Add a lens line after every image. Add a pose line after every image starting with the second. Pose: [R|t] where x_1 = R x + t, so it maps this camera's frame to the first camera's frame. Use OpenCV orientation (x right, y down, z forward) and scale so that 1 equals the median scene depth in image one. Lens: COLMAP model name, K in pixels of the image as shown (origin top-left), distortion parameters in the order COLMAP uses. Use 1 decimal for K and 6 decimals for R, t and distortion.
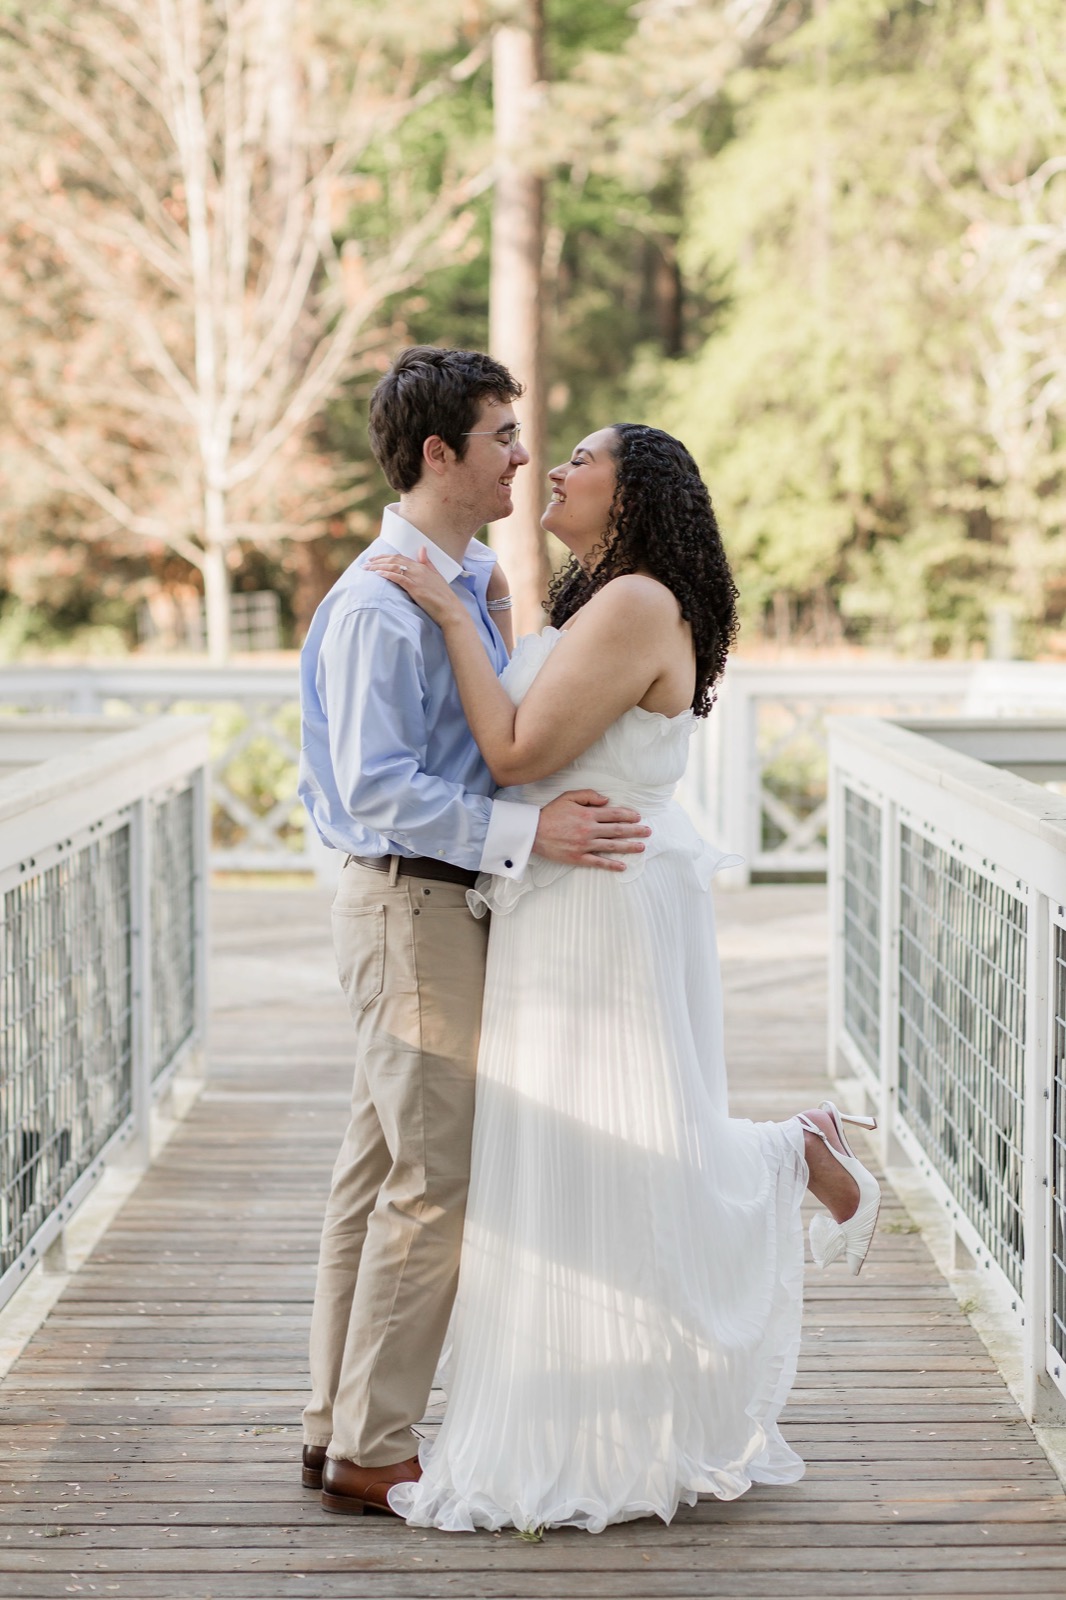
lens RADIAL K [[5017.8, 0, 527.1], [0, 5017.8, 800.2], [0, 0, 1]] dist [0.085068, 0.000000]
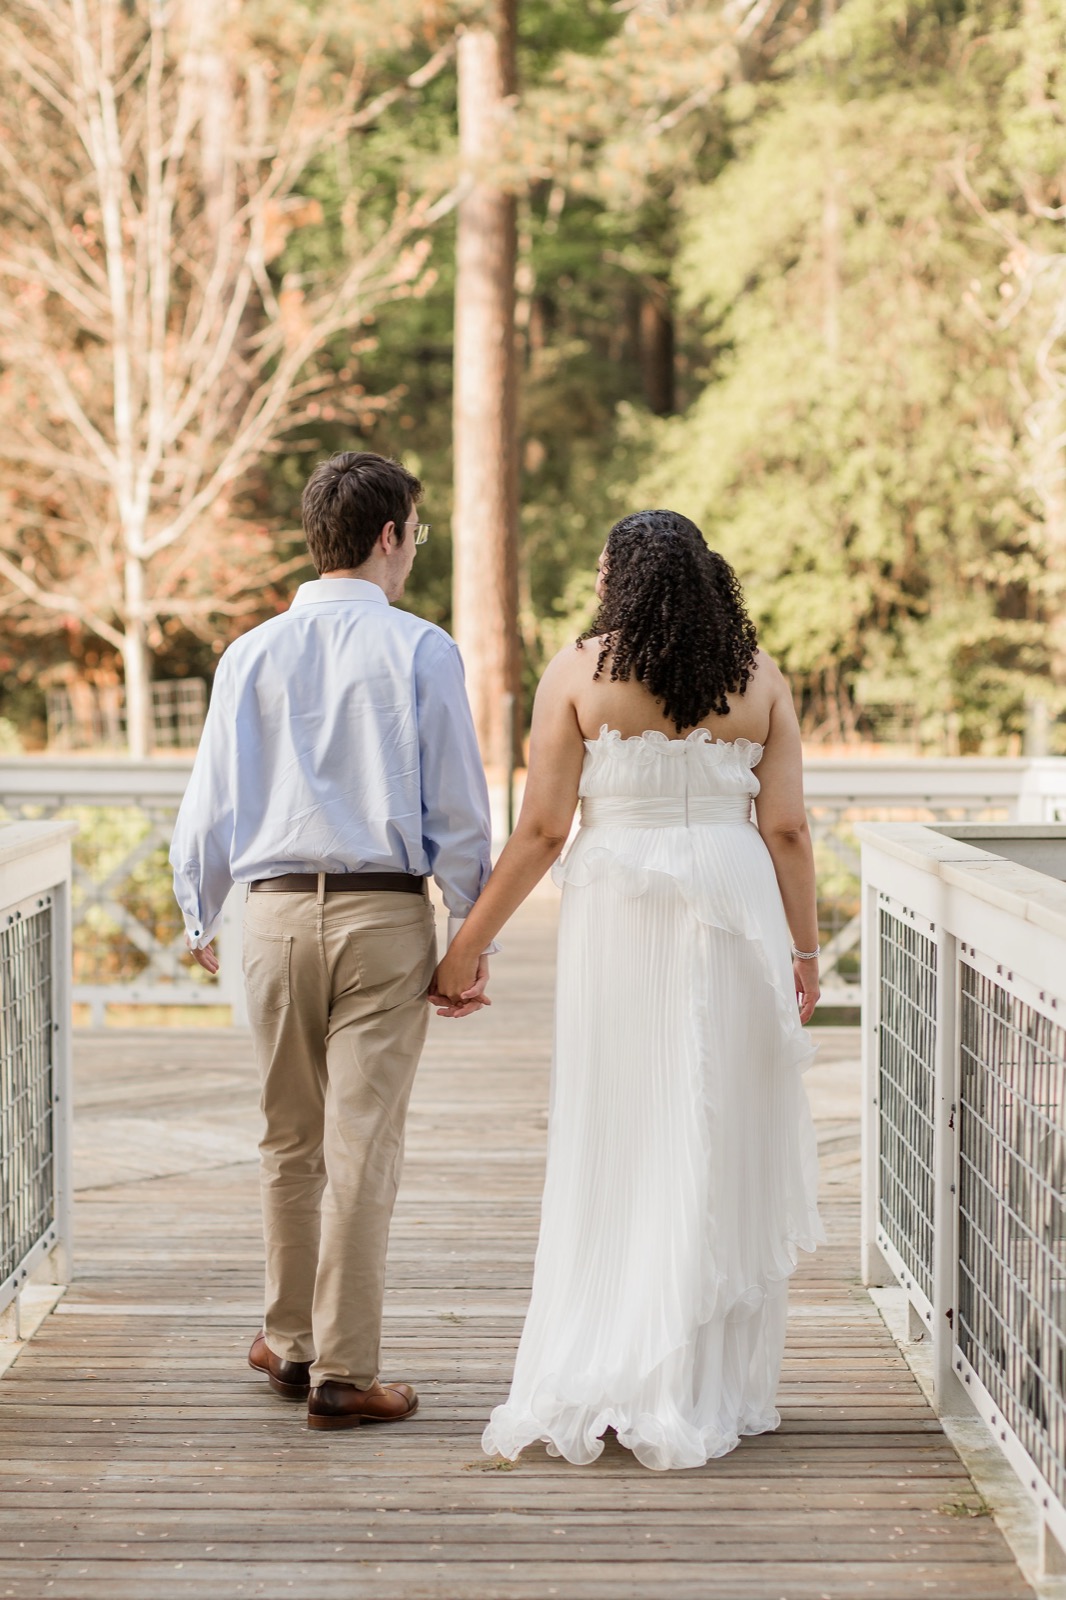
lens RADIAL K [[5005.8, 0, 527.6], [0, 5005.8, 796.6], [0, 0, 1]] dist [0.102616, 0.000000]
pose [[0.999984, -0.005607, -0.000779, 0.005745], [0.005589, 0.999762, -0.021073, -0.002559], [0.000897, 0.021069, 0.999778, 0.136936]]
